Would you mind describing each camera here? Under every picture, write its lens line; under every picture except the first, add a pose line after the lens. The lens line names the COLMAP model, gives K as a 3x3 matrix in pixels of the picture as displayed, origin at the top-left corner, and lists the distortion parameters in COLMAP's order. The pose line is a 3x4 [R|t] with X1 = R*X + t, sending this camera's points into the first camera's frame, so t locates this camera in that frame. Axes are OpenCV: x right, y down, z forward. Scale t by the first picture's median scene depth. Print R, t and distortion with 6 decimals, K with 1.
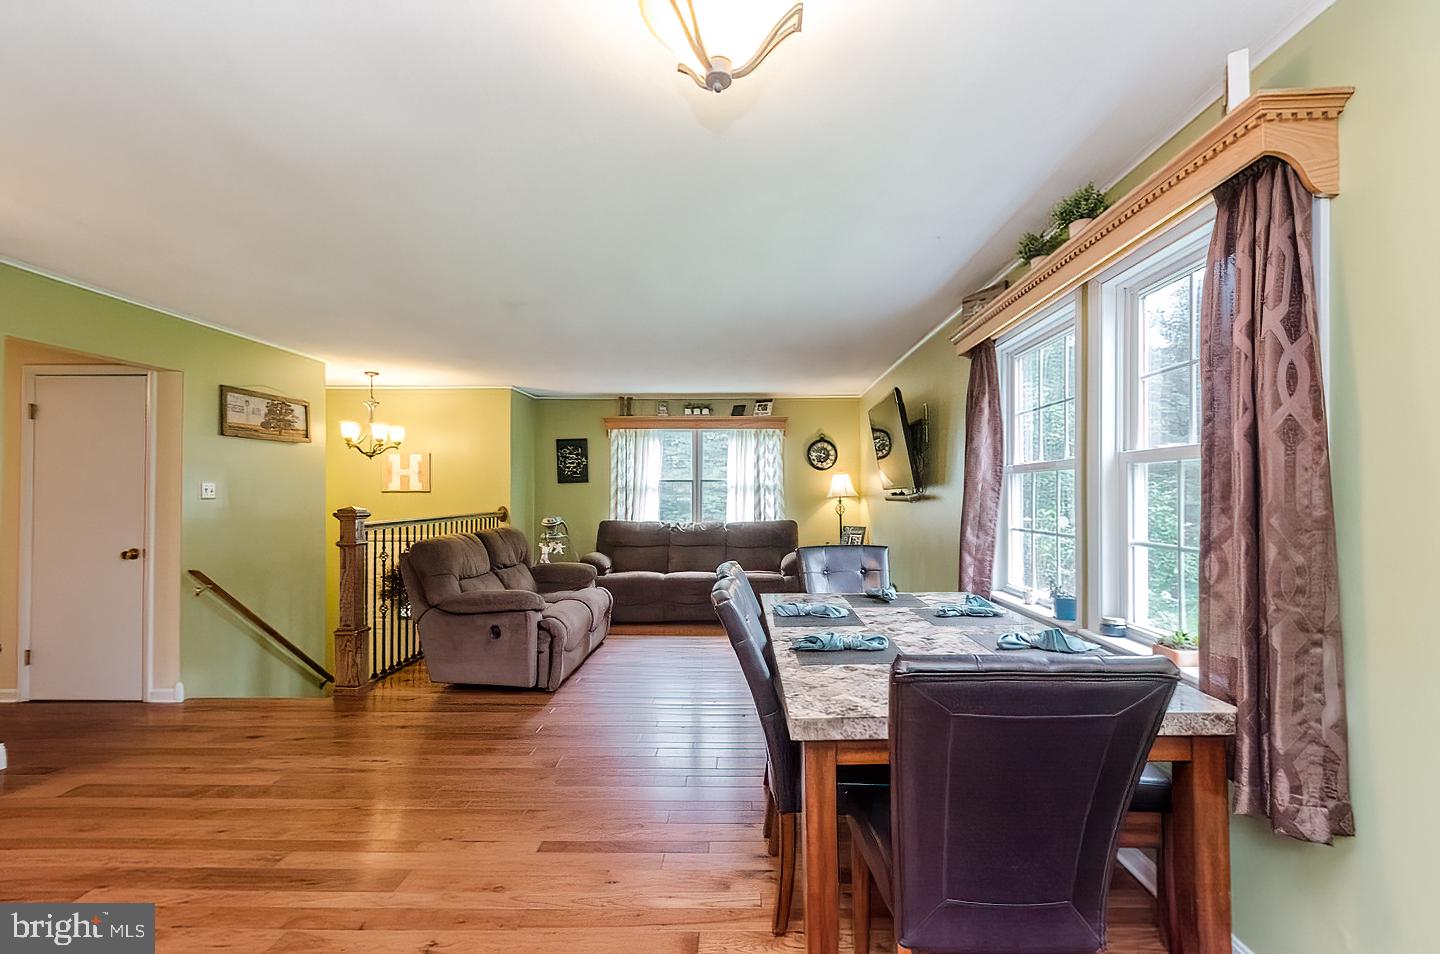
lens RADIAL K [[626.7, 0, 727.4], [0, 626.7, 484.3], [0, 0, 1]] dist [0.000191, 0.000594]
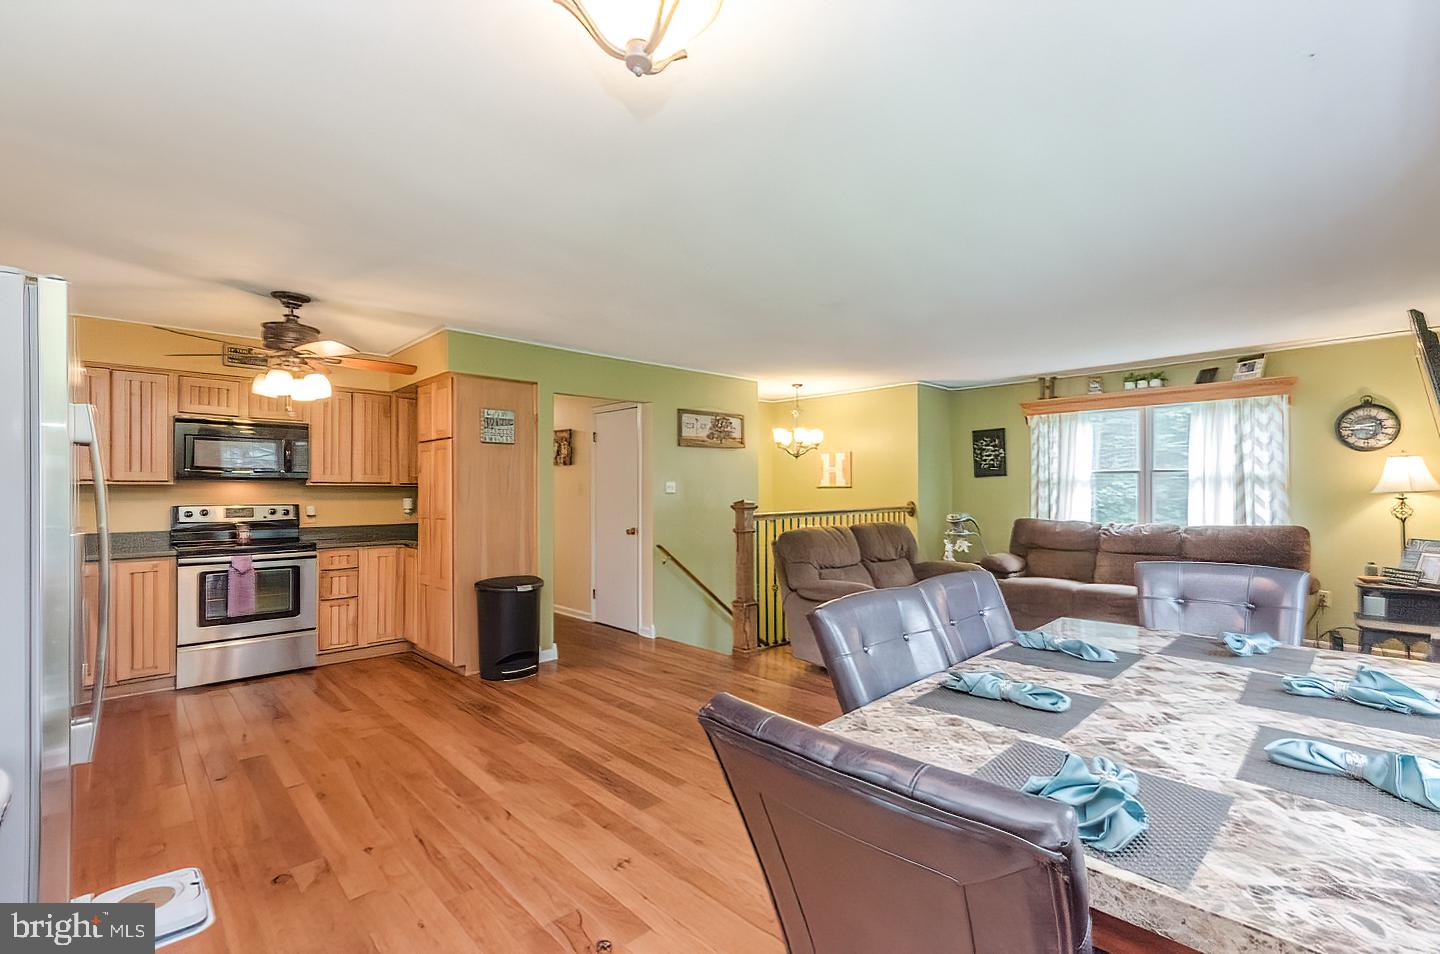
lens RADIAL K [[626.7, 0, 727.4], [0, 626.7, 484.3], [0, 0, 1]] dist [0.000191, 0.000594]
pose [[0.715826, -0.007995, -0.698233, 0.154859], [0.014035, 0.999897, 0.002940, 0.000927], [0.698138, -0.011904, 0.715864, 0.081033]]
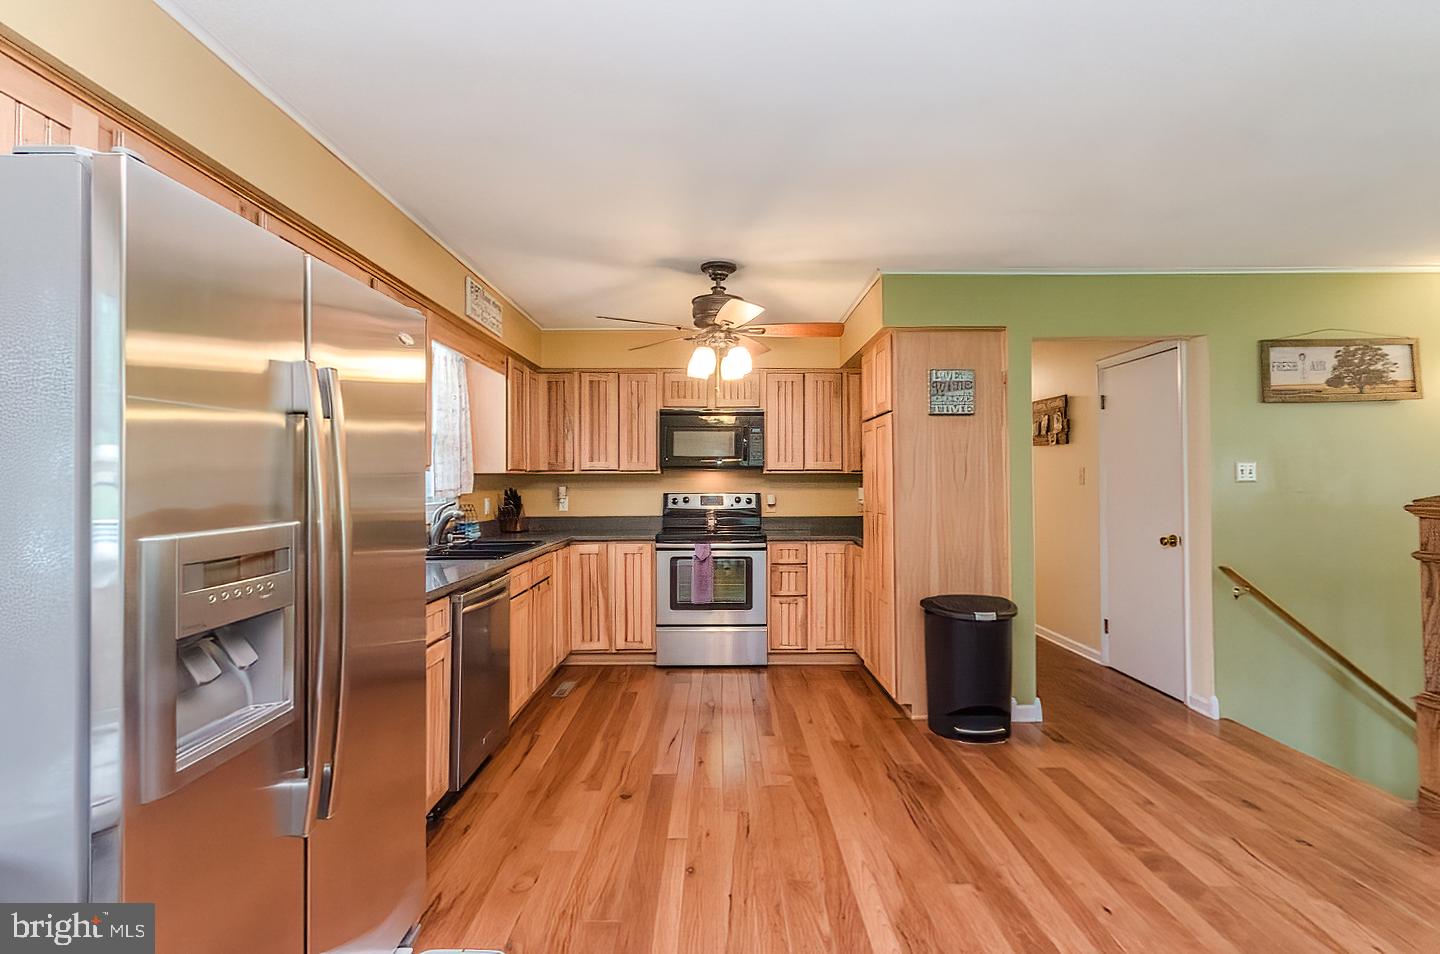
lens RADIAL K [[641.1, 0, 718.2], [0, 641.1, 470.4], [0, 0, 1]] dist [0.002335, 0.000586]
pose [[0.035621, -0.017483, -0.999212, -0.008981], [0.020937, 0.999641, -0.016744, 0.005551], [0.999146, -0.020324, 0.035975, 0.203511]]
